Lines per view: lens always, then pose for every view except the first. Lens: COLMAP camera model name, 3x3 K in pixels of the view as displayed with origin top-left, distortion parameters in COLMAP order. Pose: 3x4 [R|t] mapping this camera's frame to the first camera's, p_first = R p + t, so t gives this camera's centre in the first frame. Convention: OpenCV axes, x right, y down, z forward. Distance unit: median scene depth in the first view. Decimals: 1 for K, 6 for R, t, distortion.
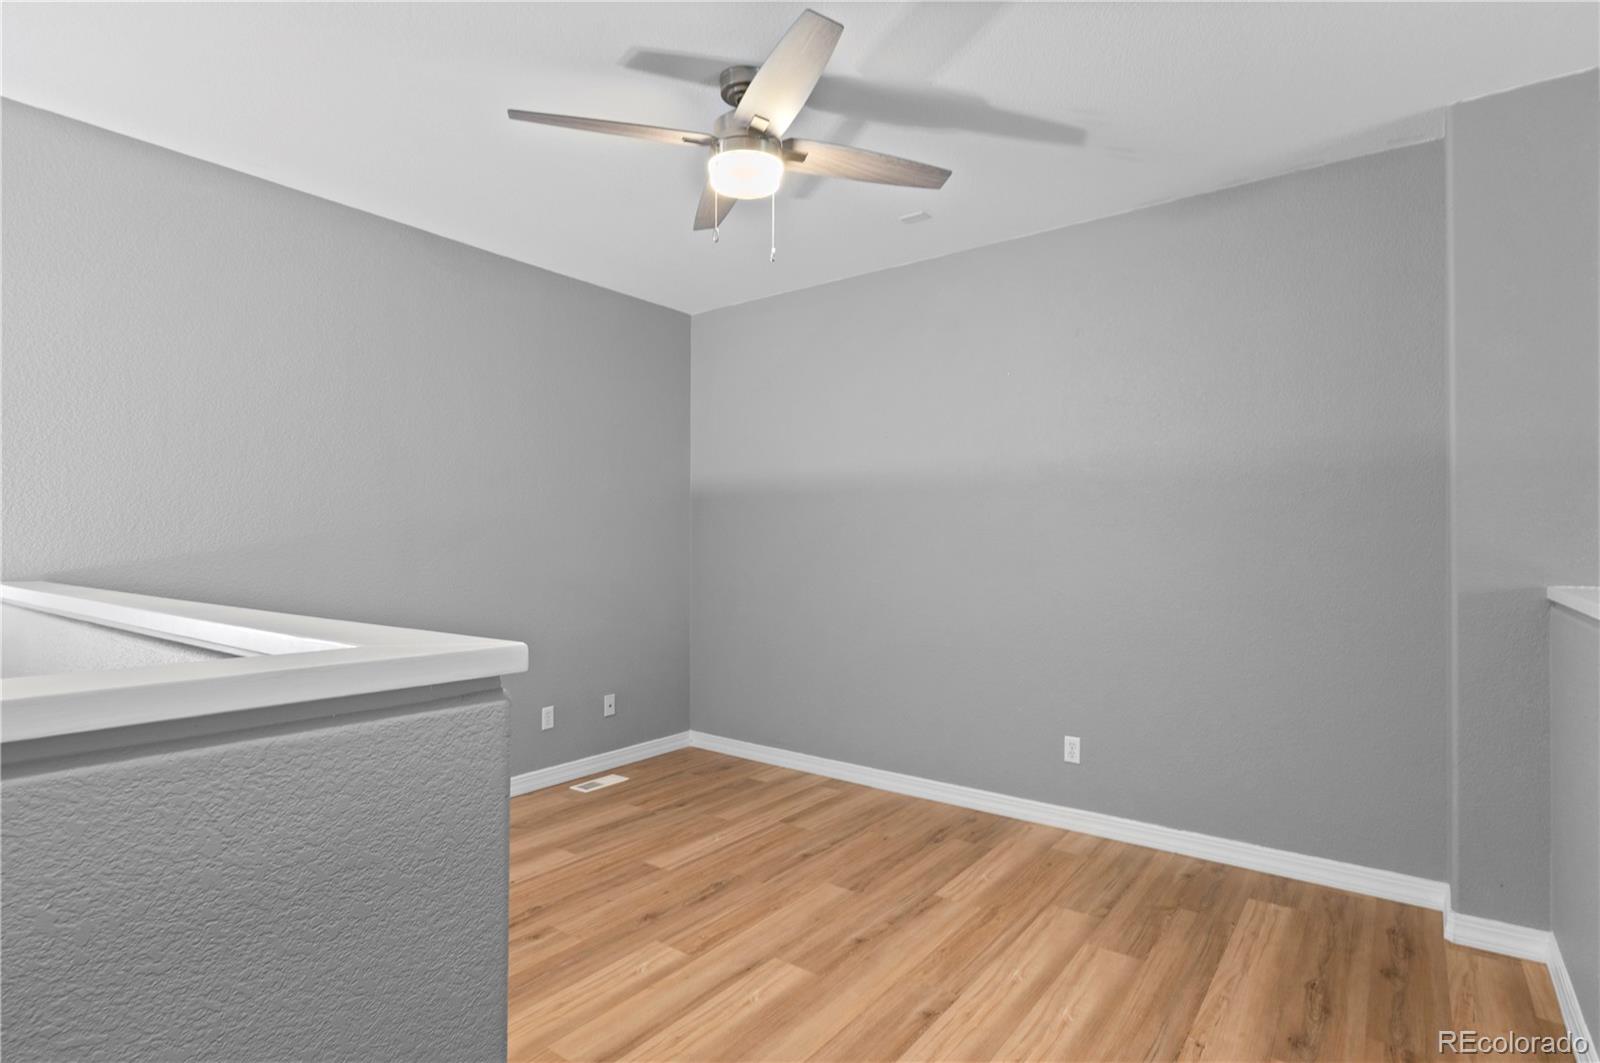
lens RADIAL K [[779.7, 0, 800.0], [0, 779.7, 536.4], [0, 0, 1]] dist [-0.004374, 0.001228]
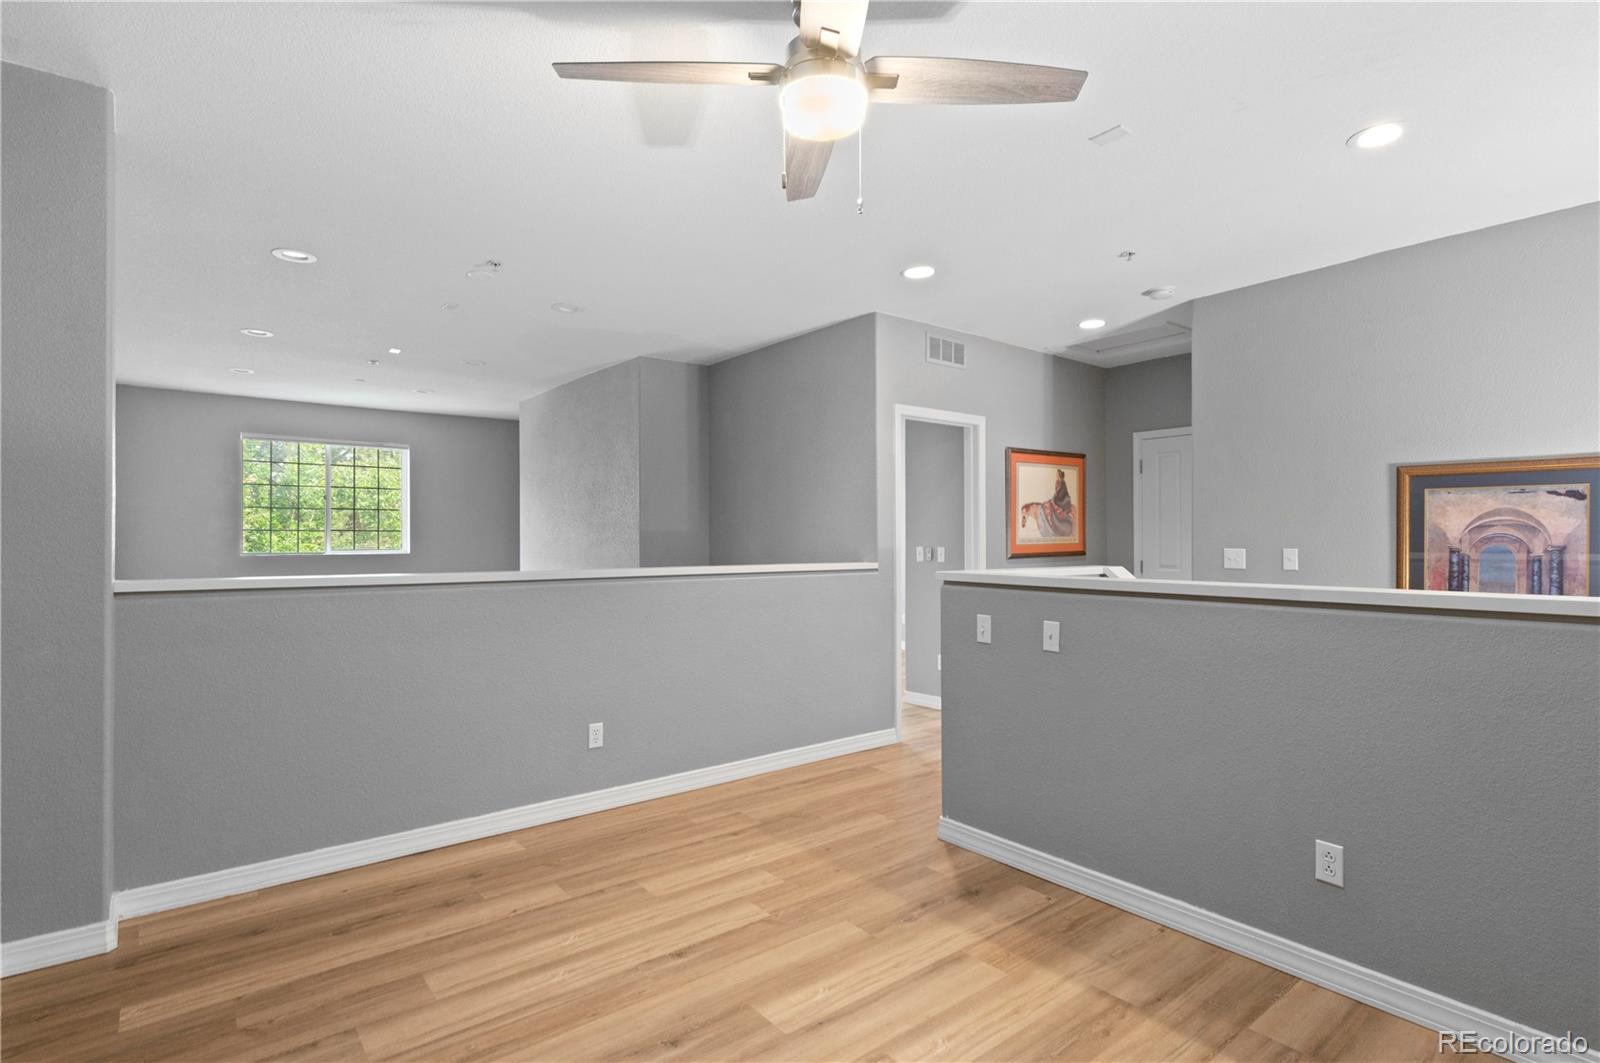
lens RADIAL K [[779.7, 0, 800.9], [0, 779.7, 534.9], [0, 0, 1]] dist [-0.004374, 0.001228]
pose [[-0.968031, -0.001051, 0.250829, -0.276227], [-0.004829, 0.999884, -0.014450, 0.011380], [-0.250784, -0.015199, -0.967924, 1.940554]]
